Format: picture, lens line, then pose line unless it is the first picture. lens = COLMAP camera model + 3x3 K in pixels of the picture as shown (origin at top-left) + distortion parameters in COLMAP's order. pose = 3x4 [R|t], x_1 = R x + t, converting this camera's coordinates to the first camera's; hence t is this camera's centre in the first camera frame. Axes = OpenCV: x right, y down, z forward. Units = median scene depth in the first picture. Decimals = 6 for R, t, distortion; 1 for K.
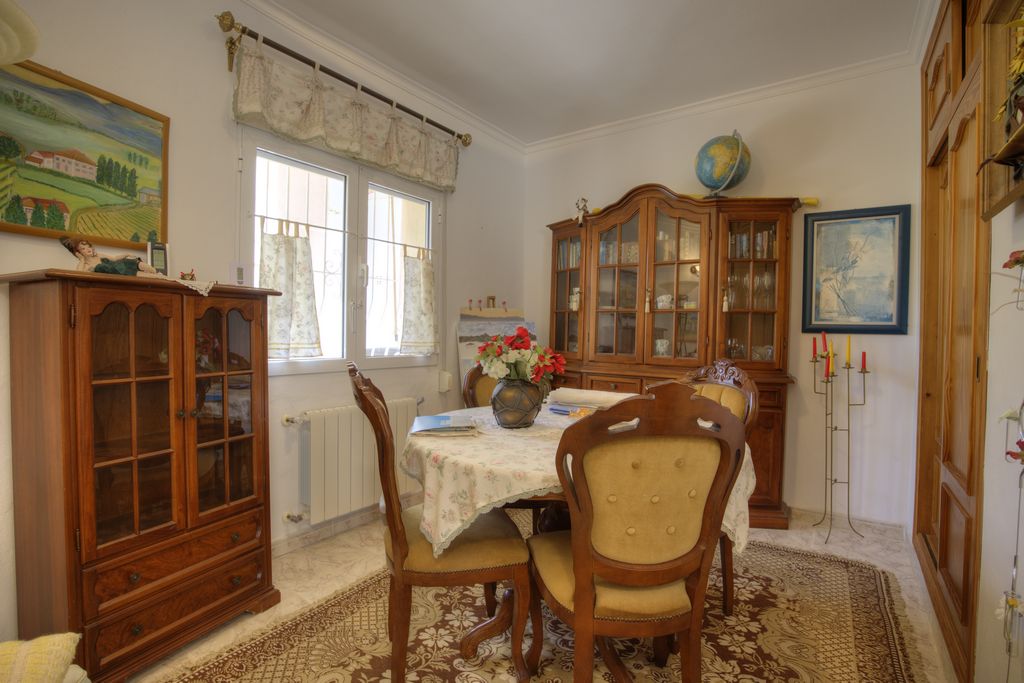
lens RADIAL K [[495.4, 0, 519.1], [0, 495.4, 337.1], [0, 0, 1]] dist [-0.045090, 0.007611]
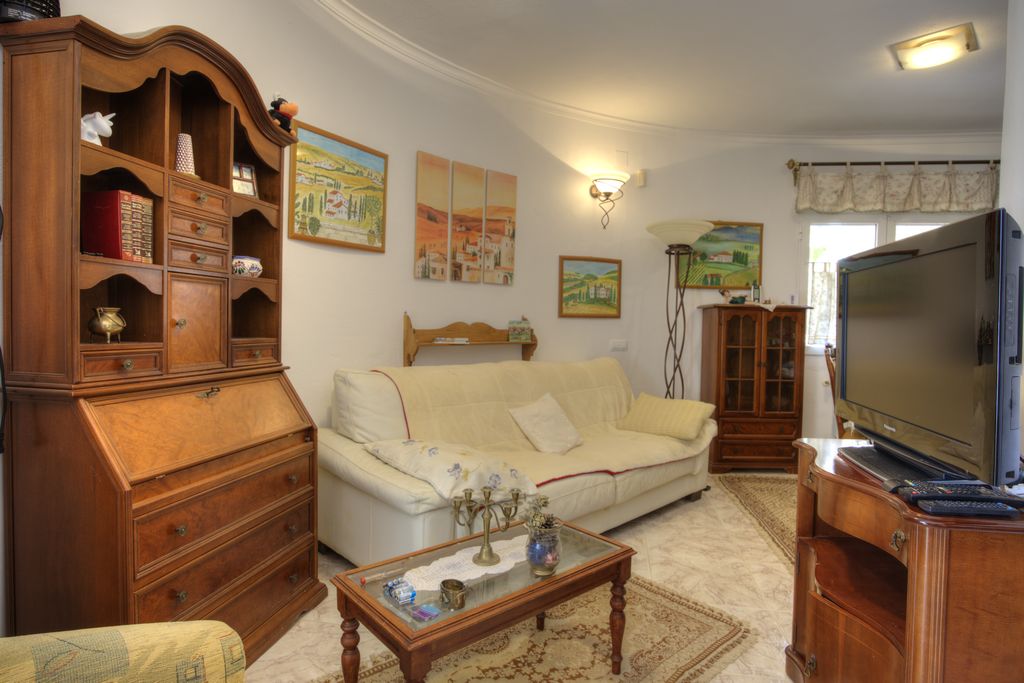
lens RADIAL K [[538.4, 0, 516.7], [0, 538.4, 332.9], [0, 0, 1]] dist [-0.036143, 0.001620]
pose [[0.422709, 0.022636, -0.905983, 0.910654], [-0.031106, 0.999461, 0.010459, 0.019084], [0.905732, 0.023760, 0.423185, -0.913085]]
